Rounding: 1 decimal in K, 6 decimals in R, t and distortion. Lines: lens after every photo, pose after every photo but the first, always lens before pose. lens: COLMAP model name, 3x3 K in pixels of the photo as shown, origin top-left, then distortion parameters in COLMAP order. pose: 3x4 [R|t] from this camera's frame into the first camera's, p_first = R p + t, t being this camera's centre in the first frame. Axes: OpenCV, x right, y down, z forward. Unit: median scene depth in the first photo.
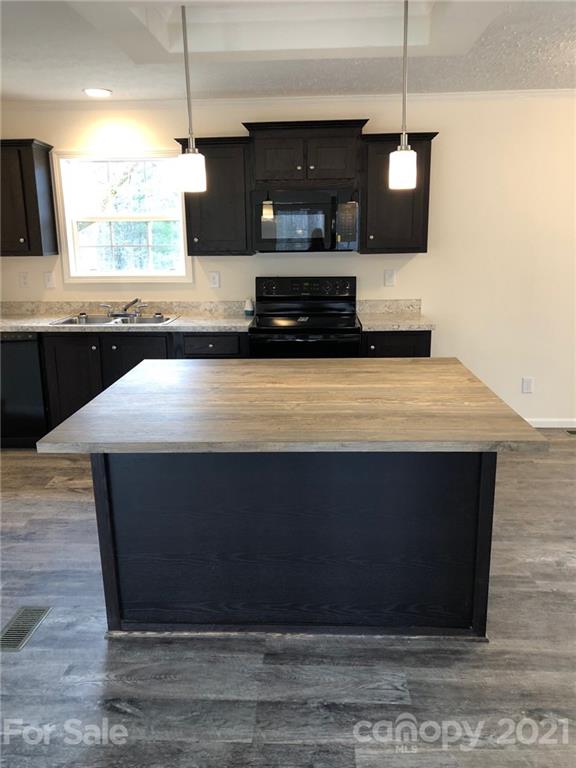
lens RADIAL K [[636.0, 0, 287.2], [0, 636.0, 385.2], [0, 0, 1]] dist [0.055141, -0.057668]
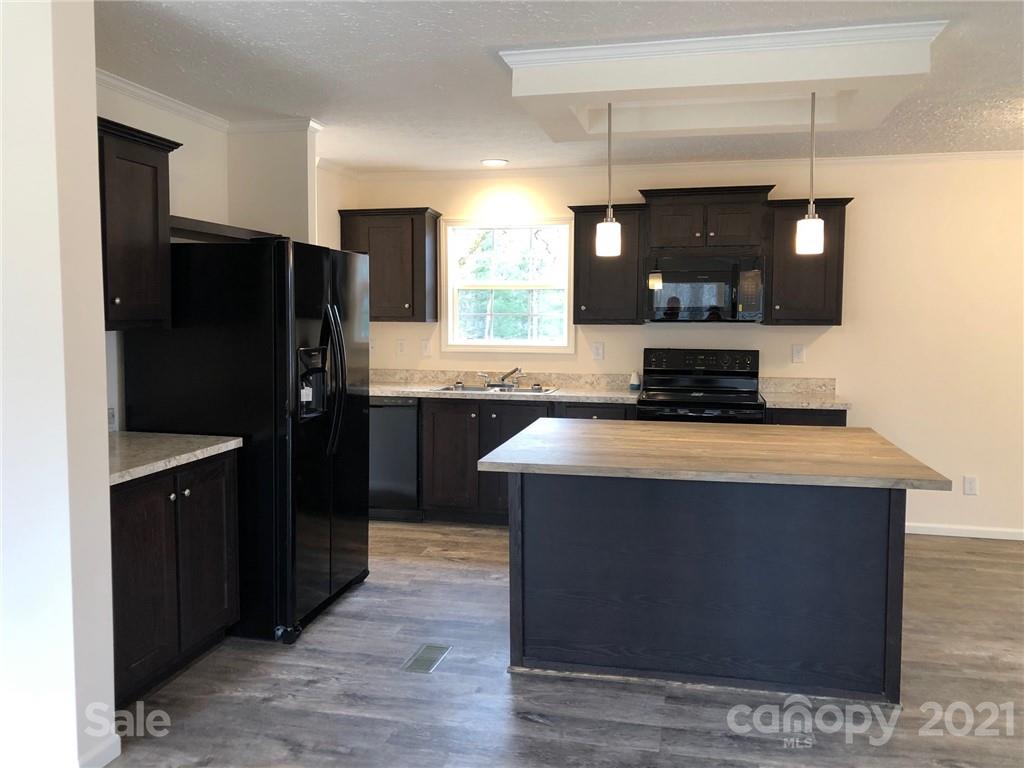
lens RADIAL K [[847.9, 0, 515.8], [0, 847.9, 383.7], [0, 0, 1]] dist [0.055141, -0.057668]
pose [[0.986074, 0.030774, -0.163434, -0.037489], [-0.055408, 0.987376, -0.148384, 0.086215], [0.156805, 0.155373, 0.975331, -0.254434]]
